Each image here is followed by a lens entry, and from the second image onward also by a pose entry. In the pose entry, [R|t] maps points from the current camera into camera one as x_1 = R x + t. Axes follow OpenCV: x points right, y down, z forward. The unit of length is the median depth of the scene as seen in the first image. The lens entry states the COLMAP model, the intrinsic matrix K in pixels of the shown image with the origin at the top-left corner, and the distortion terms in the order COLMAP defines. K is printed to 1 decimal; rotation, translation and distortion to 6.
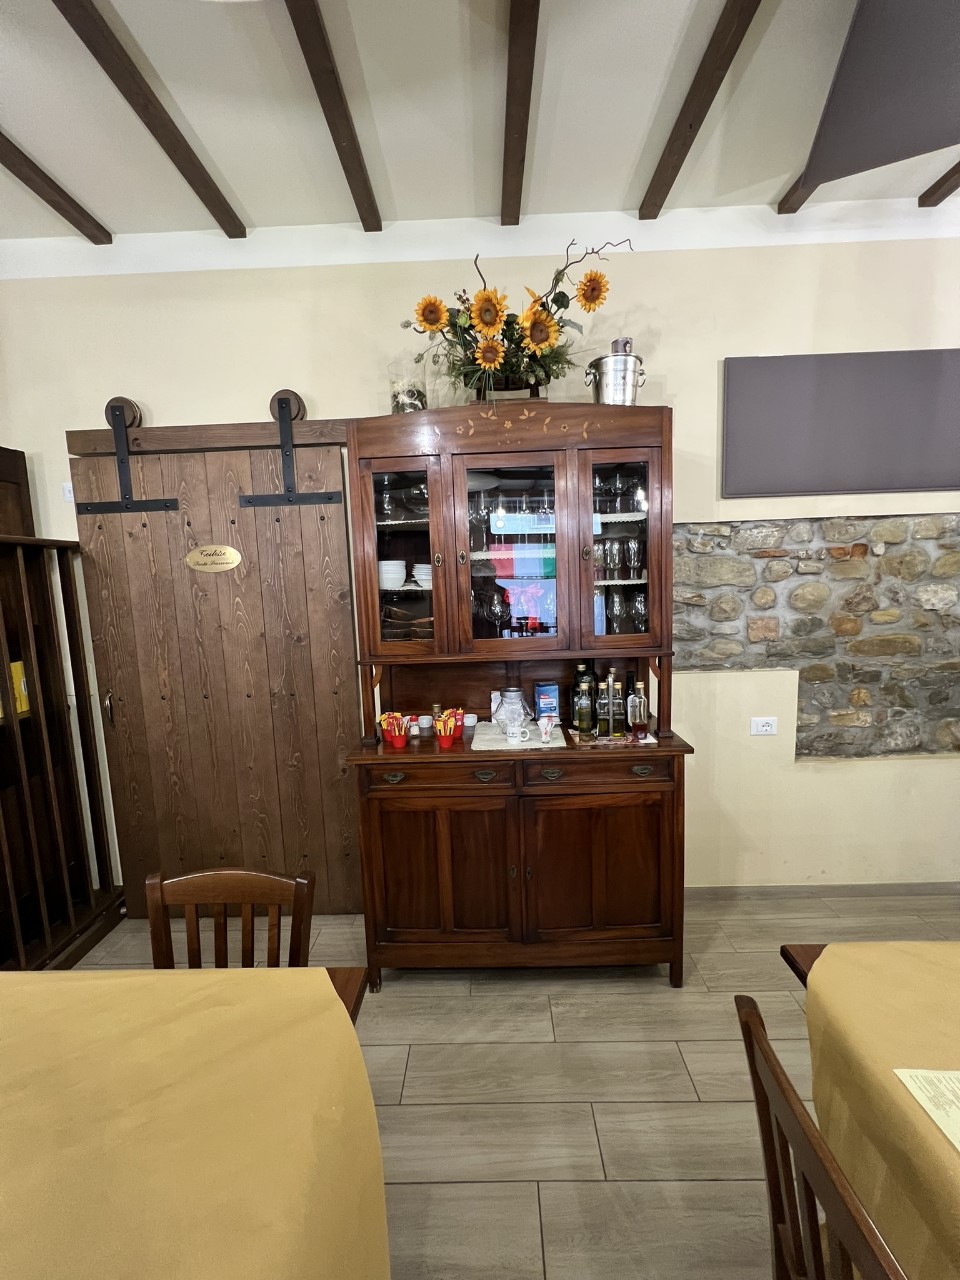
lens RADIAL K [[510.7, 0, 484.0], [0, 510.7, 636.1], [0, 0, 1]] dist [-0.000559, -0.000040]
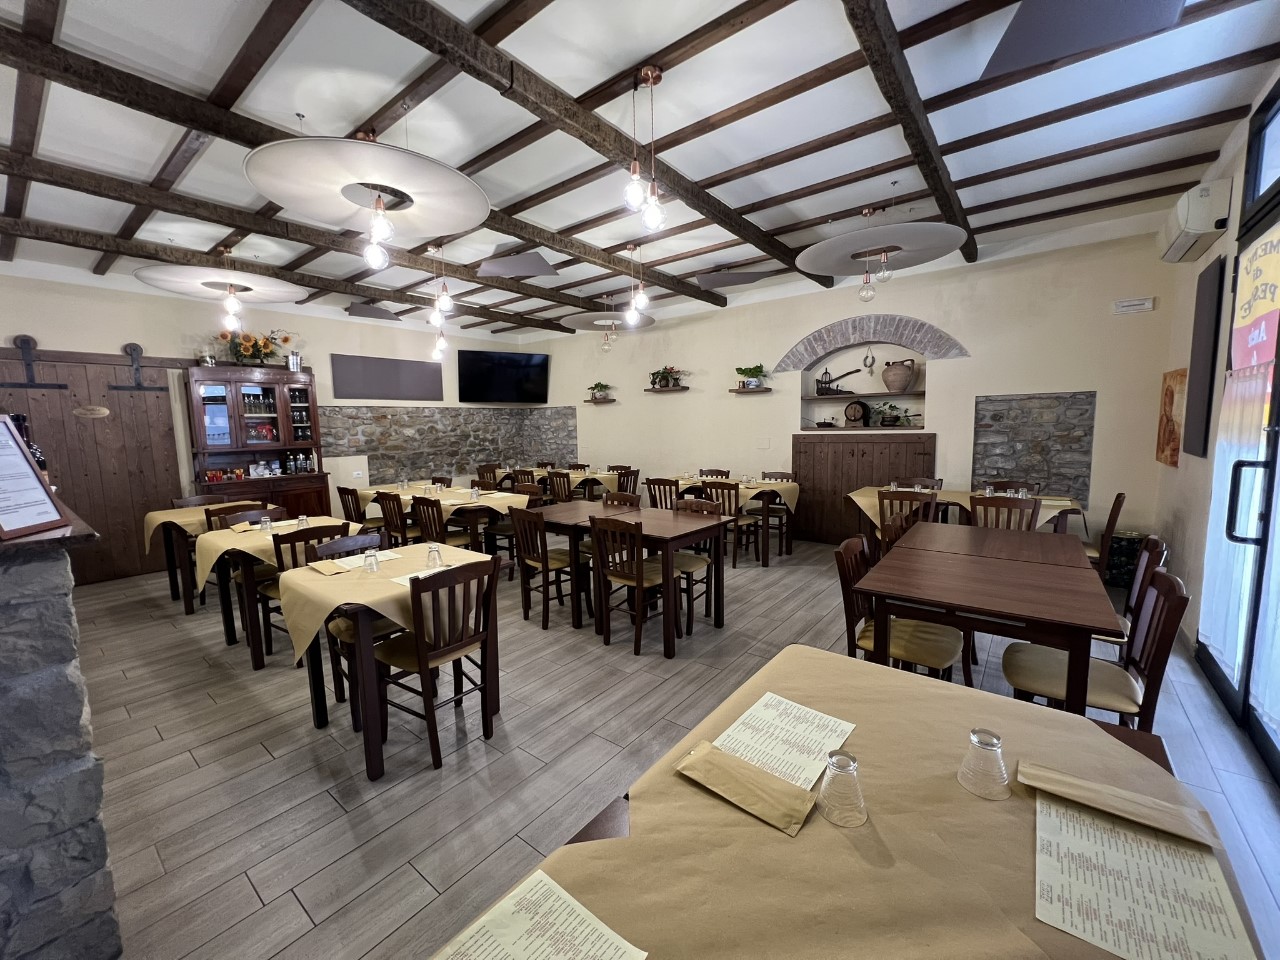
lens RADIAL K [[510.7, 0, 637.3], [0, 510.7, 476.3], [0, 0, 1]] dist [-0.000559, -0.000040]
pose [[0.614846, -0.060482, 0.786324, -0.838248], [0.090842, 0.995850, 0.005567, 0.335263], [-0.783398, 0.068009, 0.617789, -2.245757]]
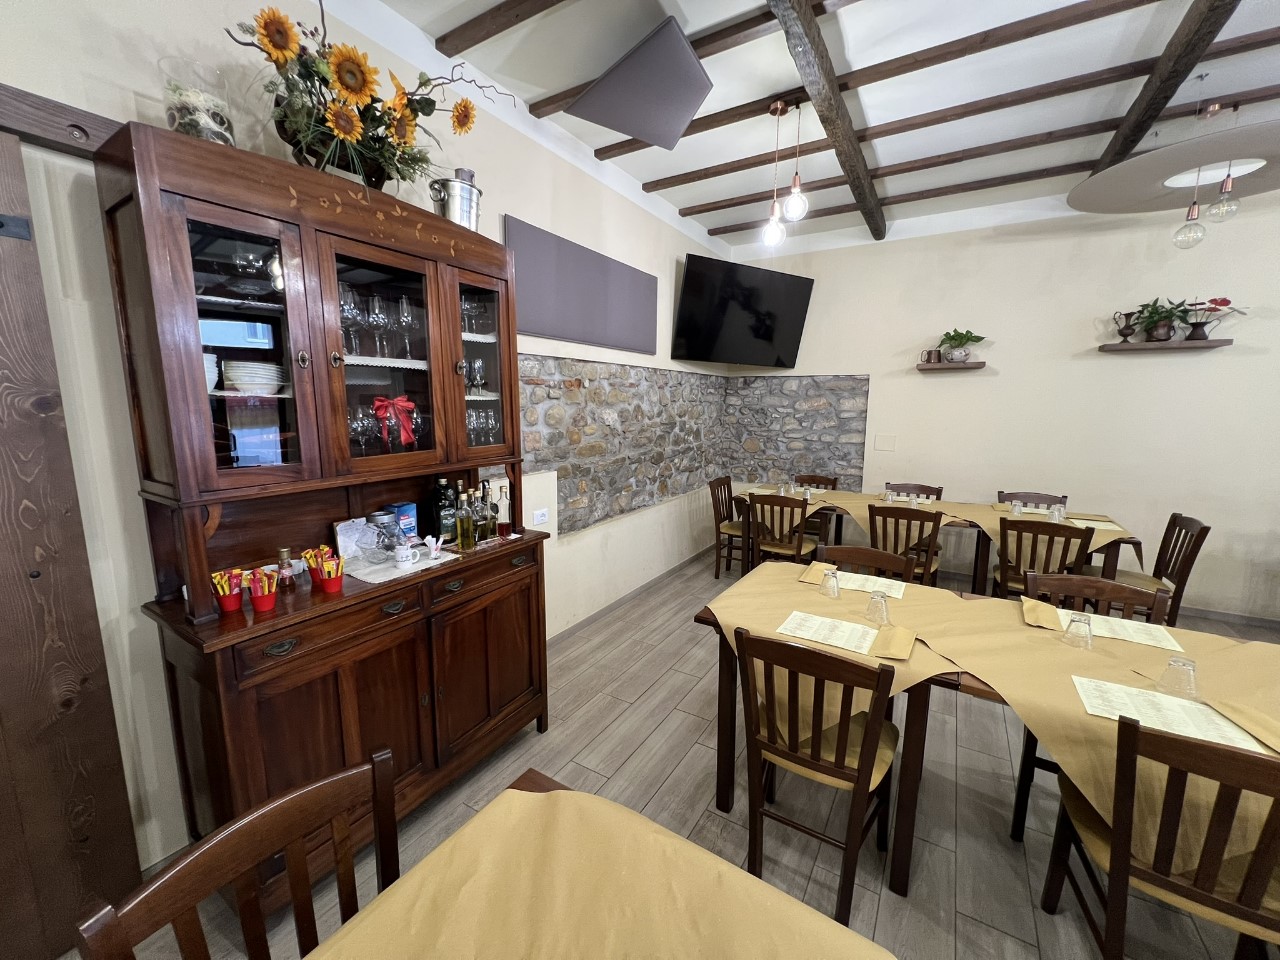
lens RADIAL K [[510.7, 0, 636.8], [0, 510.7, 476.7], [0, 0, 1]] dist [-0.000559, -0.000040]
pose [[0.516280, -0.089960, 0.851682, -0.431086], [0.074018, 0.995434, 0.060275, 0.017765], [-0.853215, 0.031921, 0.520581, 0.132363]]
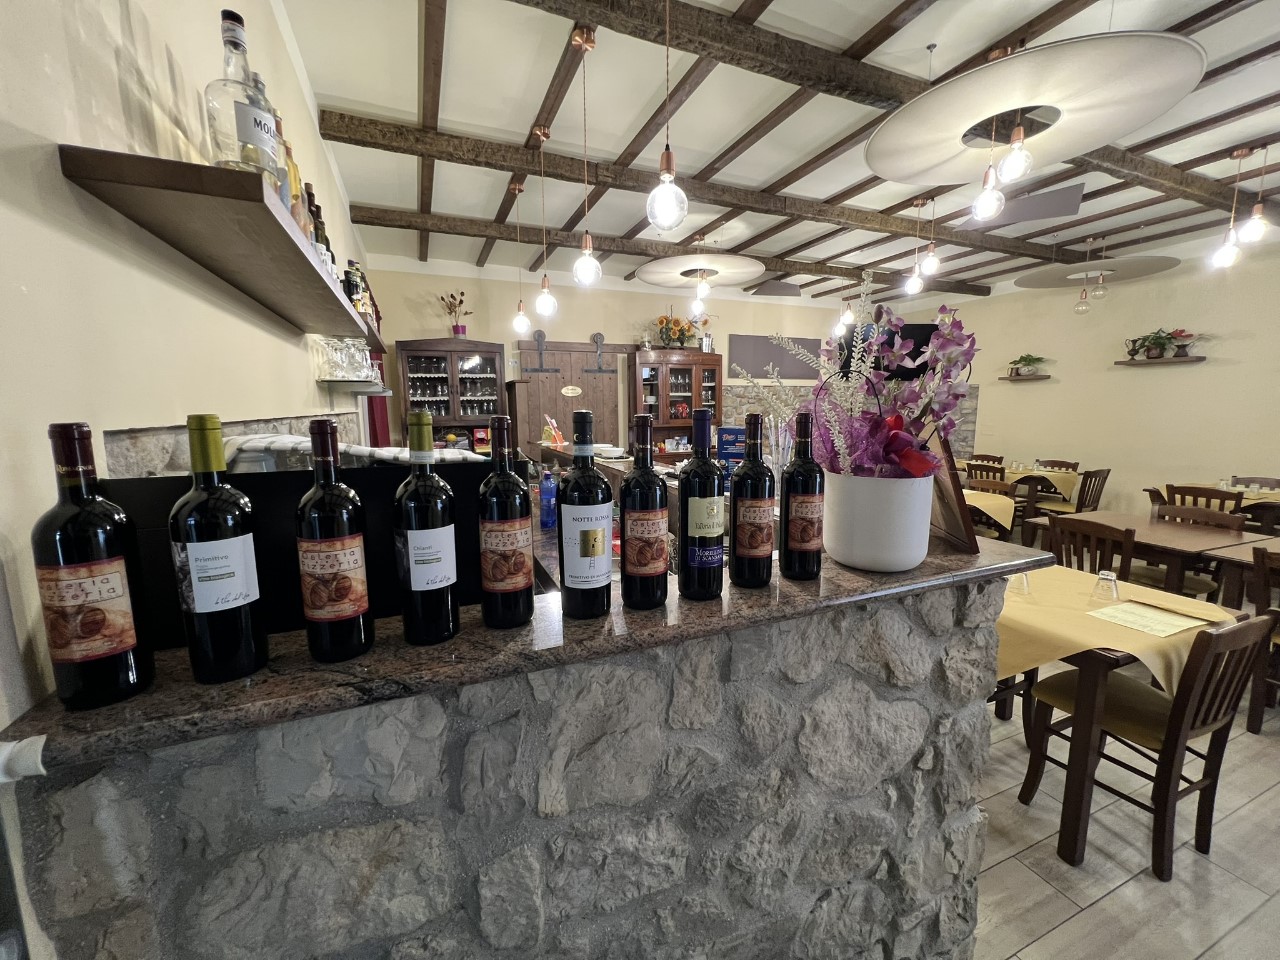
lens RADIAL K [[510.7, 0, 637.5], [0, 510.7, 475.7], [0, 0, 1]] dist [-0.000559, -0.000040]
pose [[0.919877, -0.025590, 0.391371, -1.292697], [0.019896, 0.999629, 0.018598, 0.258715], [-0.391702, -0.009322, 0.920045, -1.667704]]
